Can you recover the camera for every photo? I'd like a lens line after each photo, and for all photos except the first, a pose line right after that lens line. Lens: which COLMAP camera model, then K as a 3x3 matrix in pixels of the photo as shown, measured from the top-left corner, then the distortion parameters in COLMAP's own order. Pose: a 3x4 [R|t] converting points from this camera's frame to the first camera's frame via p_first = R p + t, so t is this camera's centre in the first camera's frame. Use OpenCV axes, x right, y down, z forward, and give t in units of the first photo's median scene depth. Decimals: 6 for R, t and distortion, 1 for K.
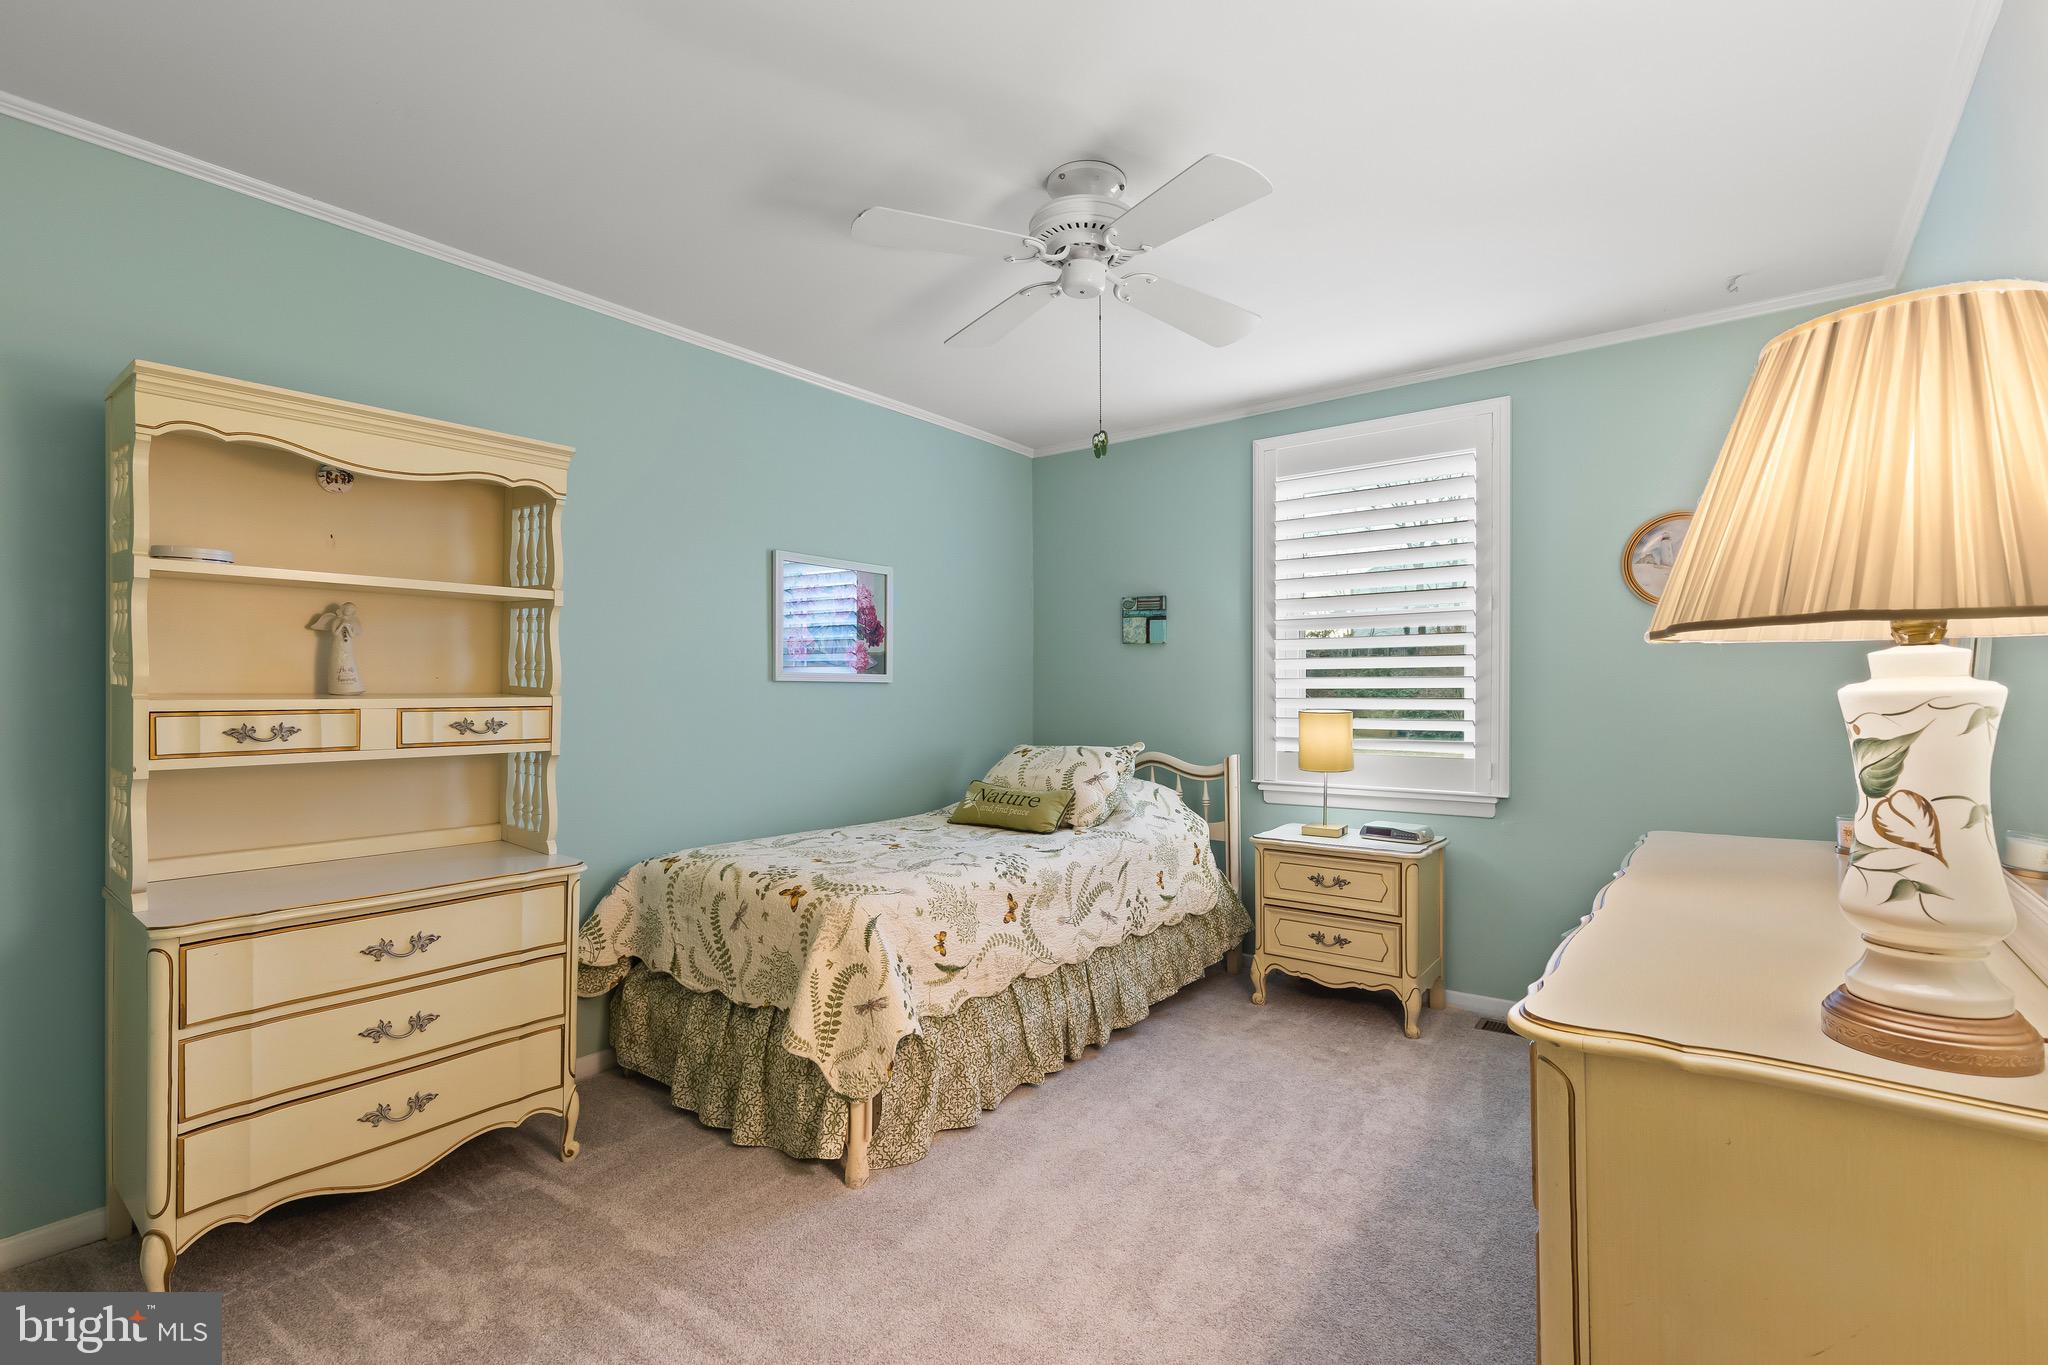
lens RADIAL K [[918.6, 0, 1046.3], [0, 918.6, 690.2], [0, 0, 1]] dist [0.000988, -0.000854]
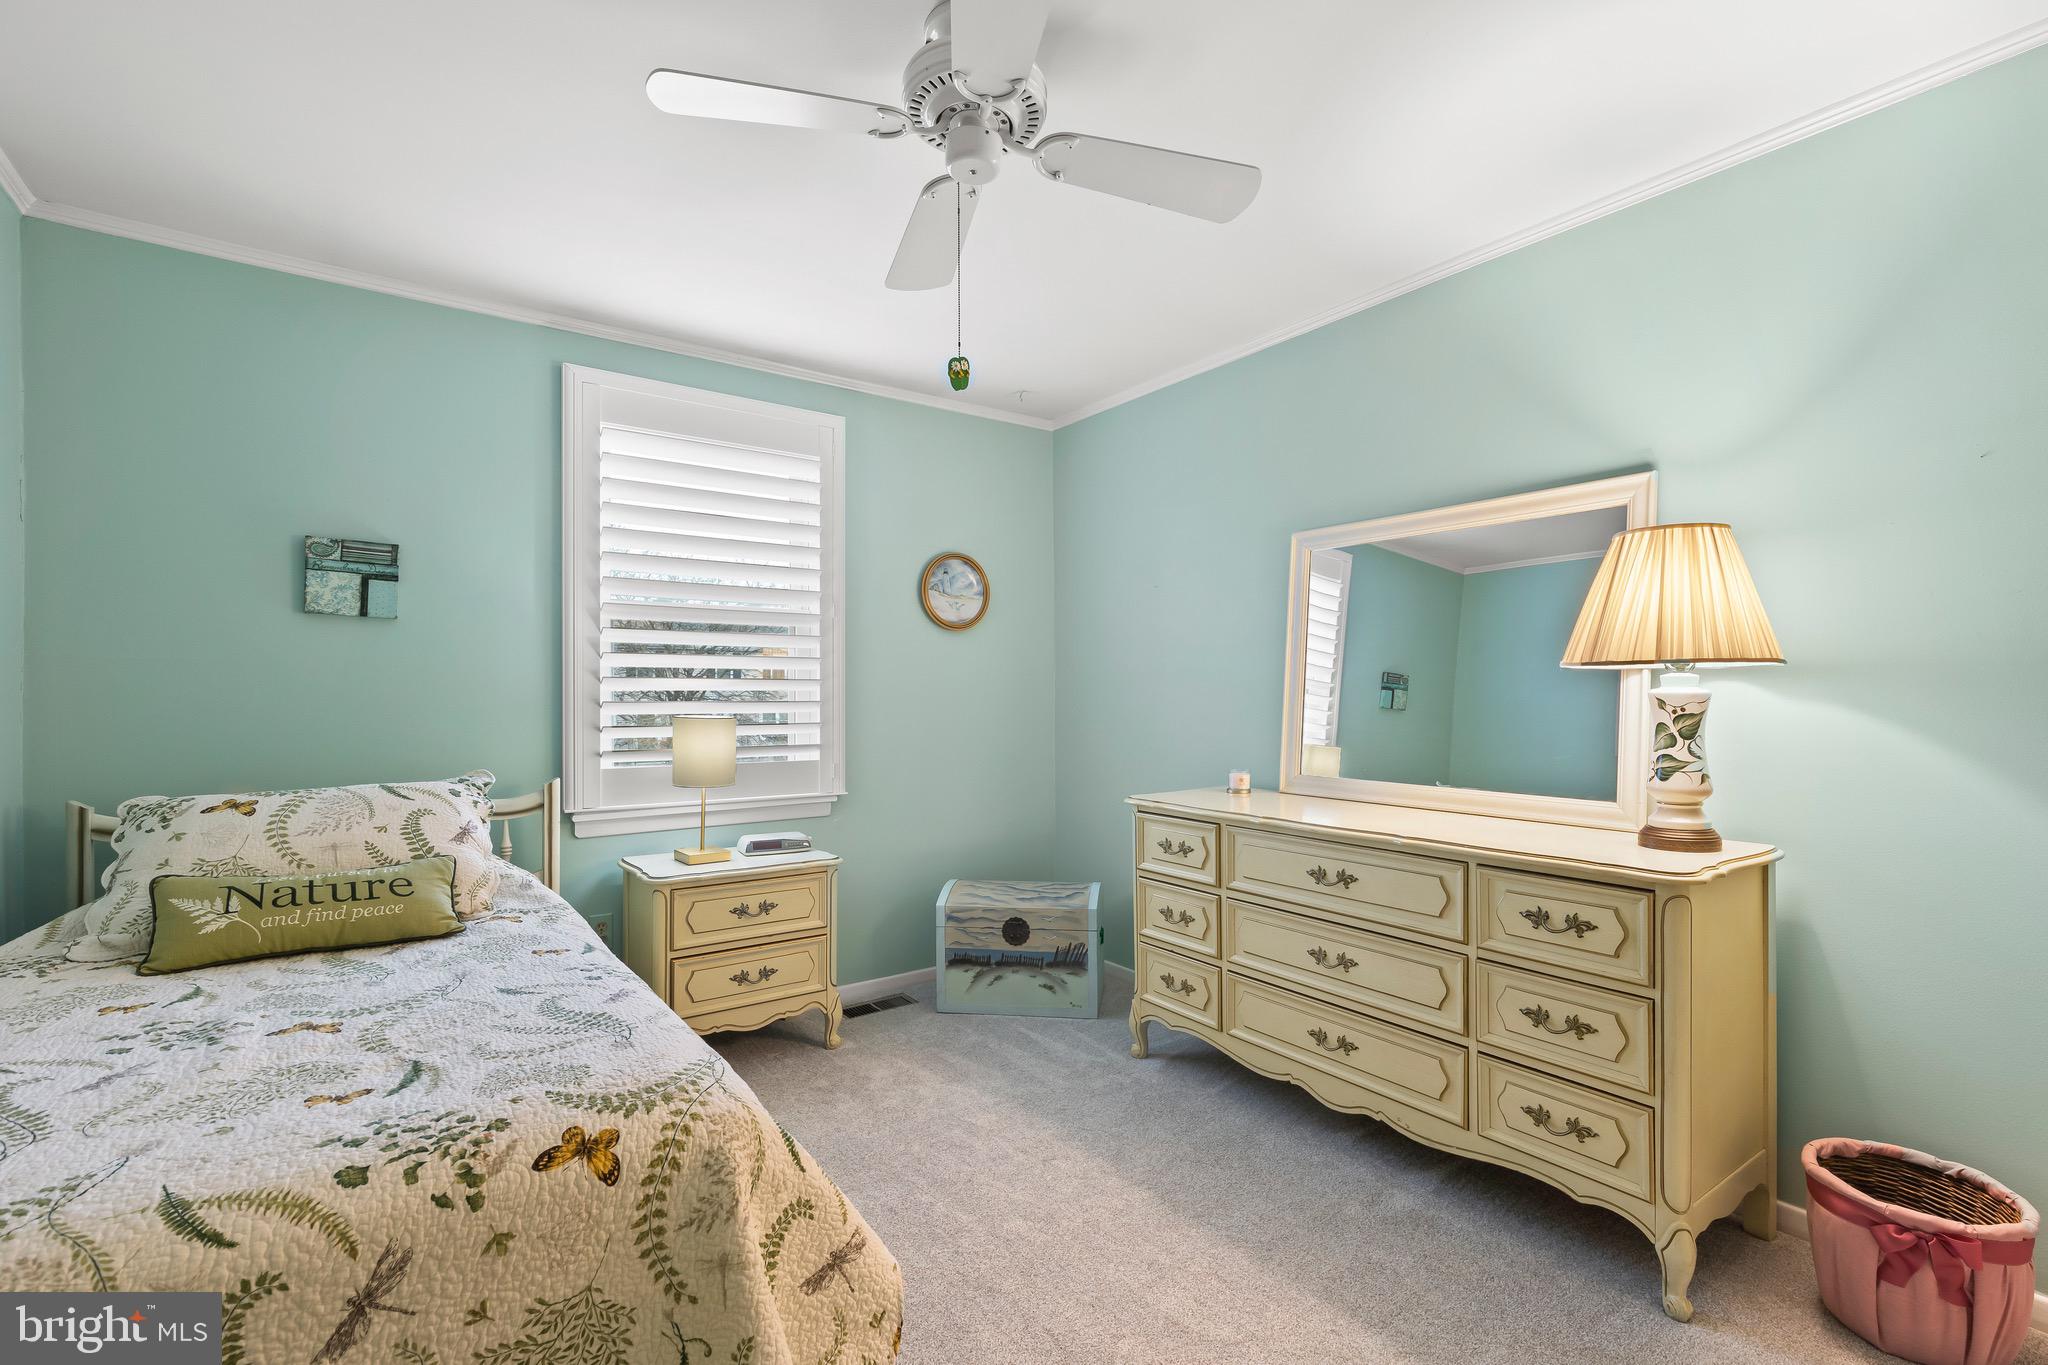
lens RADIAL K [[918.6, 0, 1029.4], [0, 918.6, 694.9], [0, 0, 1]] dist [0.000988, -0.000854]
pose [[0.305592, 0.005016, 0.952149, -0.514226], [-0.003032, 0.999986, -0.004296, 0.006593], [-0.952158, -0.001574, 0.305603, 0.548874]]
